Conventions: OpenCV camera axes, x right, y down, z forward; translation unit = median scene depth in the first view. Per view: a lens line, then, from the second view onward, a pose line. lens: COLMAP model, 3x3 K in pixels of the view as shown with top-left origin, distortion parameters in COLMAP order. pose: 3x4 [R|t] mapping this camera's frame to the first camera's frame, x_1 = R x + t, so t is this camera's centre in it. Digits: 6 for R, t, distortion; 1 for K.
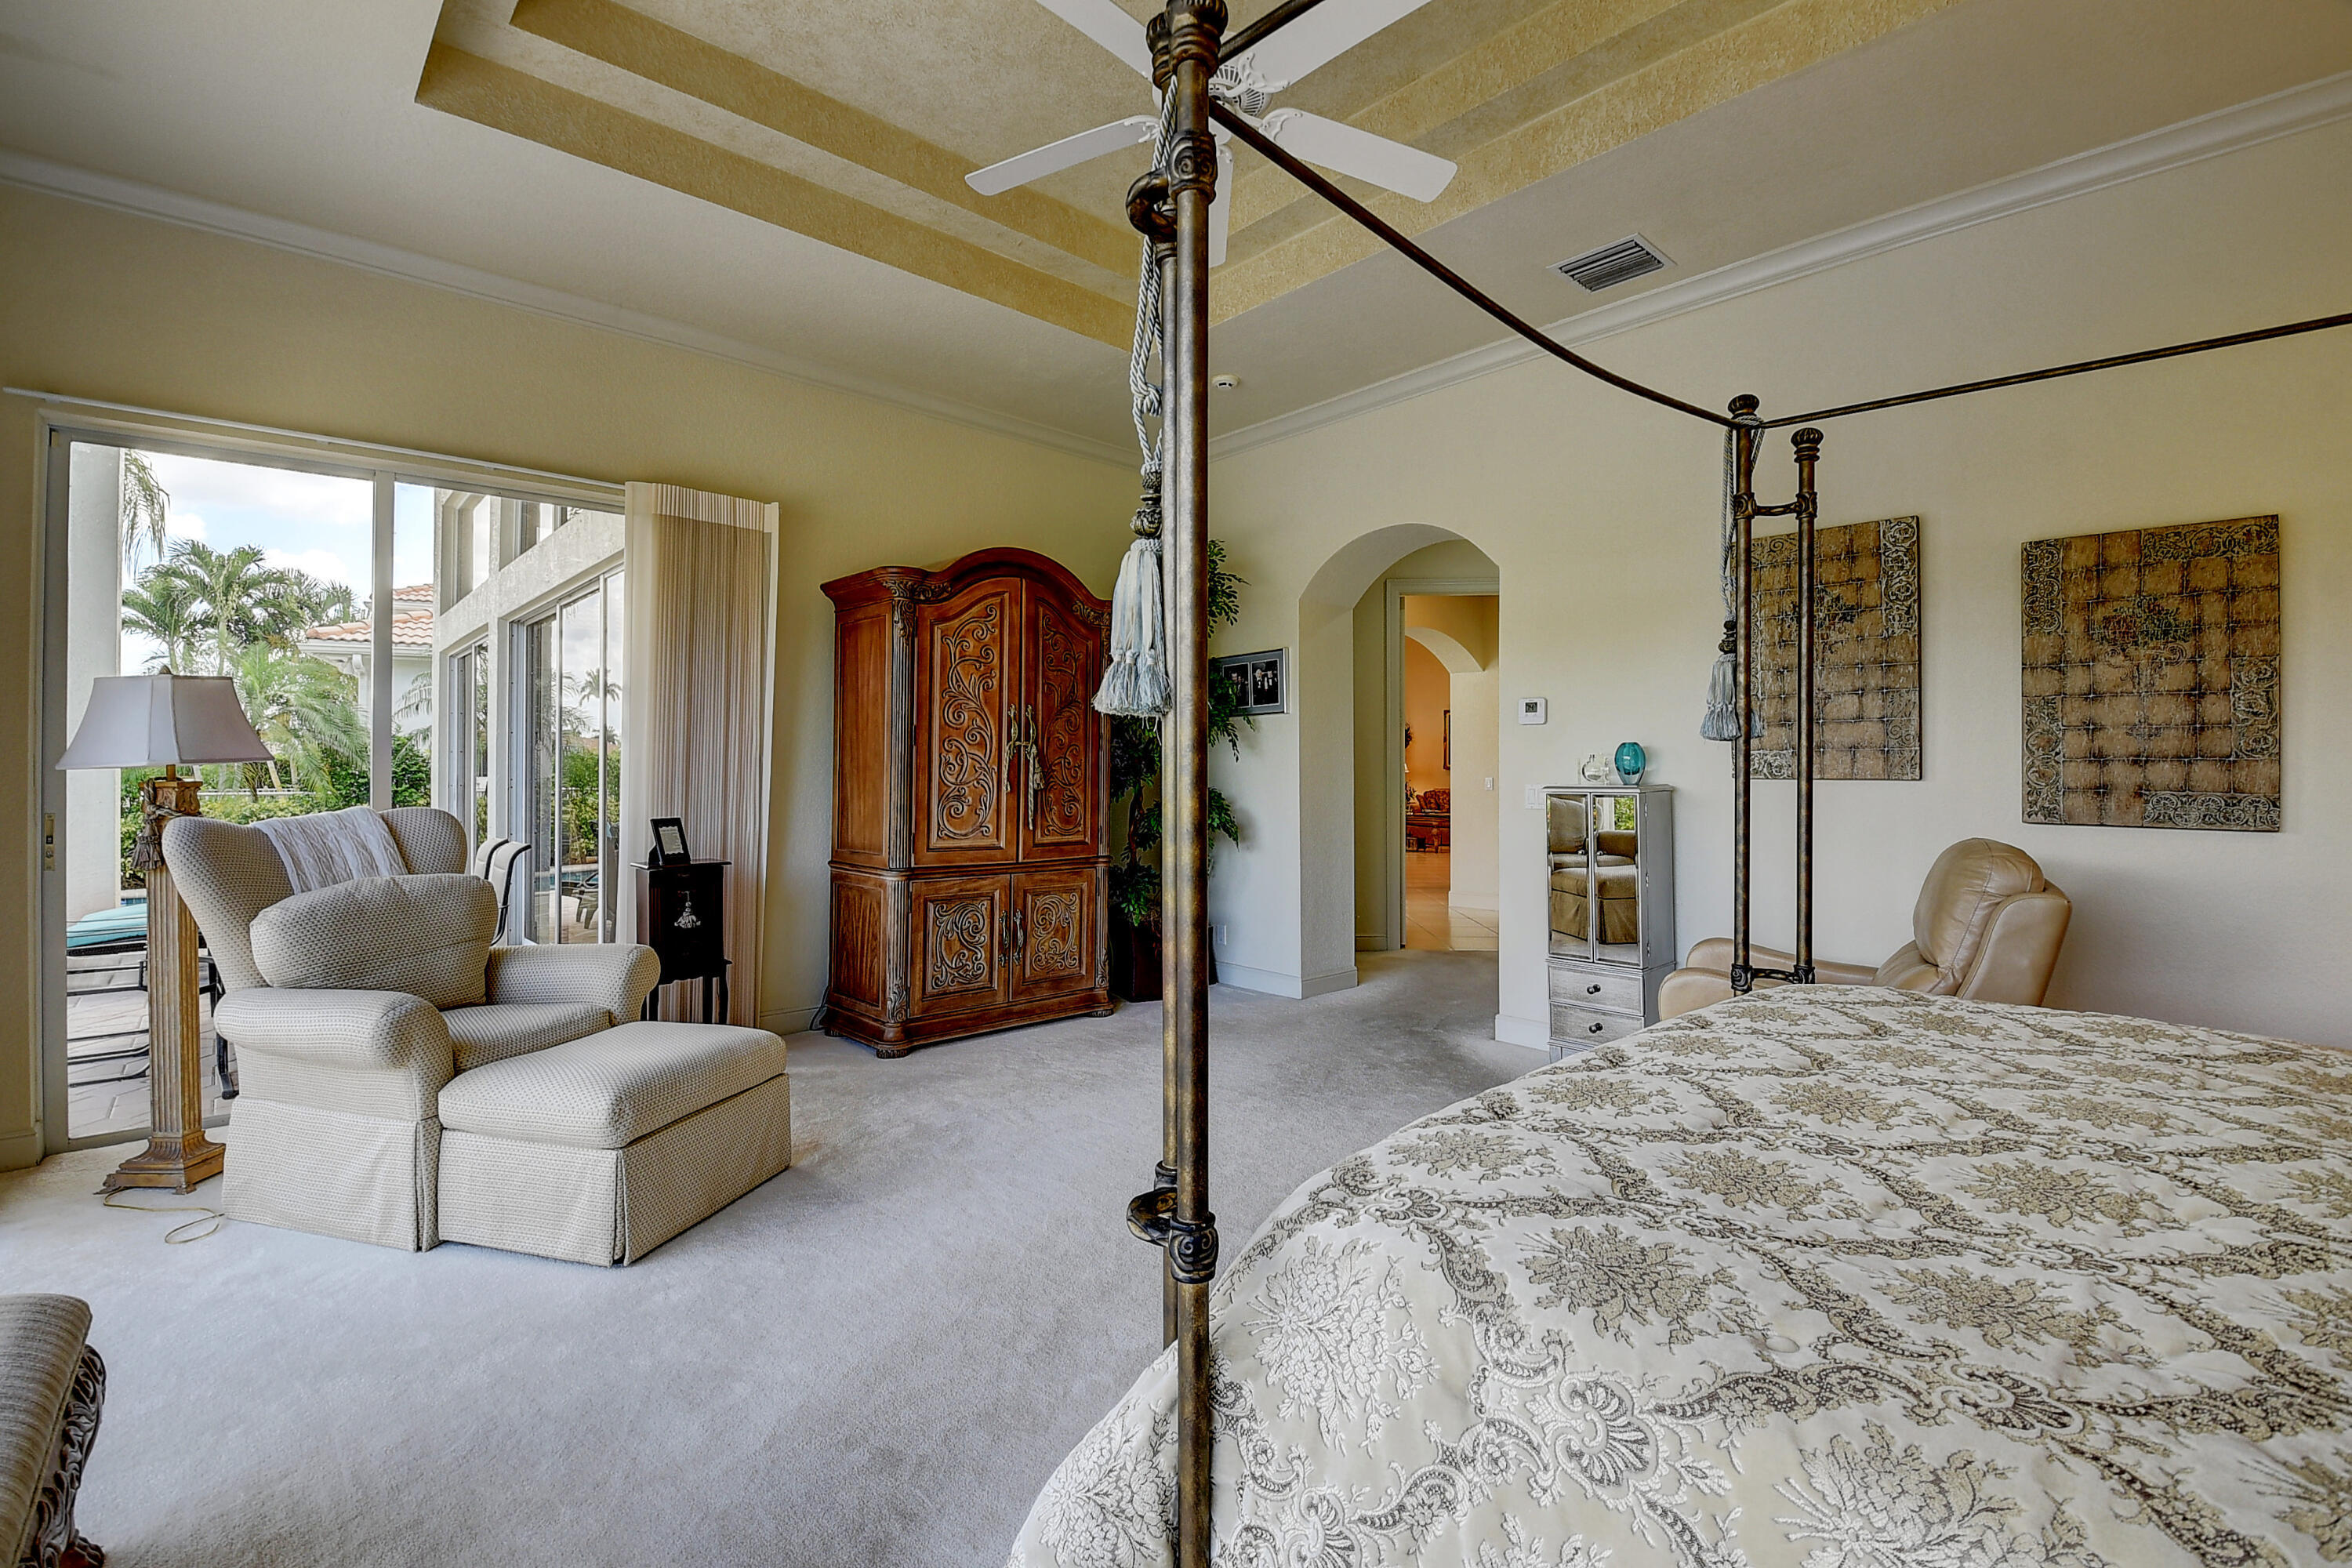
lens RADIAL K [[1037.8, 0, 1175.6], [0, 1037.8, 760.5], [0, 0, 1]] dist [0.017263, -0.027805]
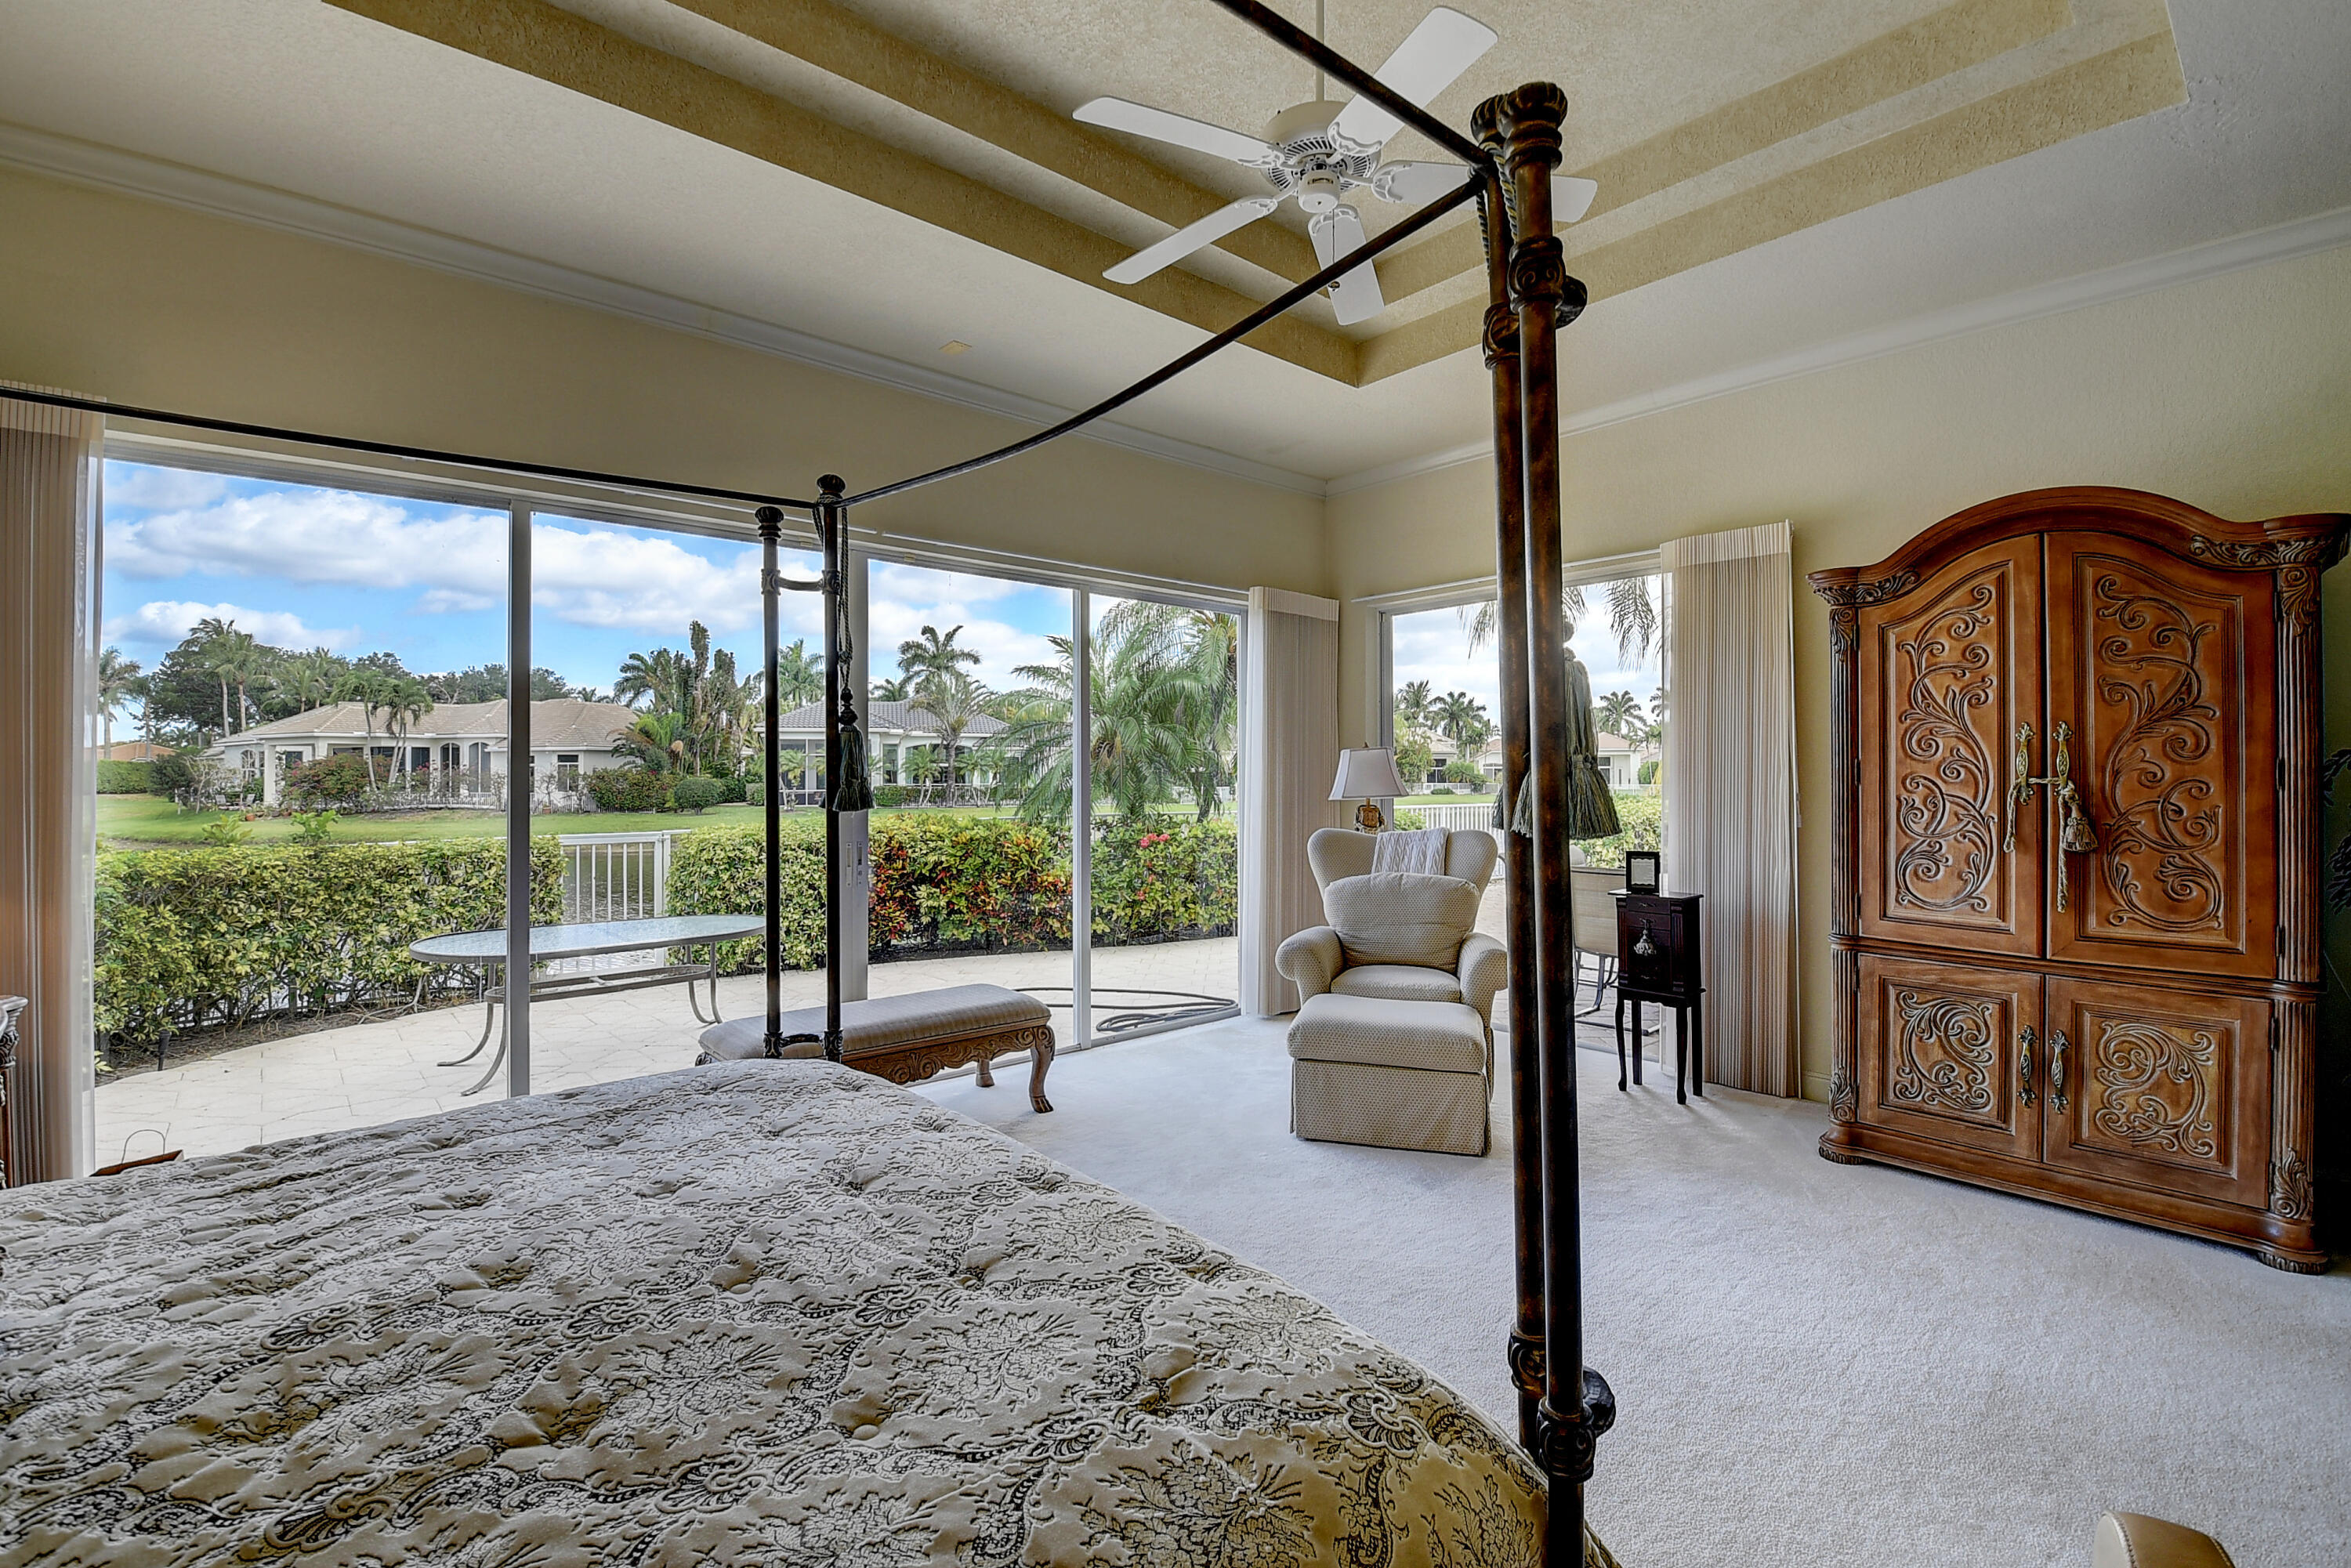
lens RADIAL K [[1037.3, 0, 1175.1], [0, 1037.3, 760.5], [0, 0, 1]] dist [0.017263, -0.027805]
pose [[-0.019567, -0.013654, -0.999715, 0.549272], [0.007271, 0.999878, -0.013799, -0.025461], [0.999782, -0.007539, -0.019465, 0.471640]]
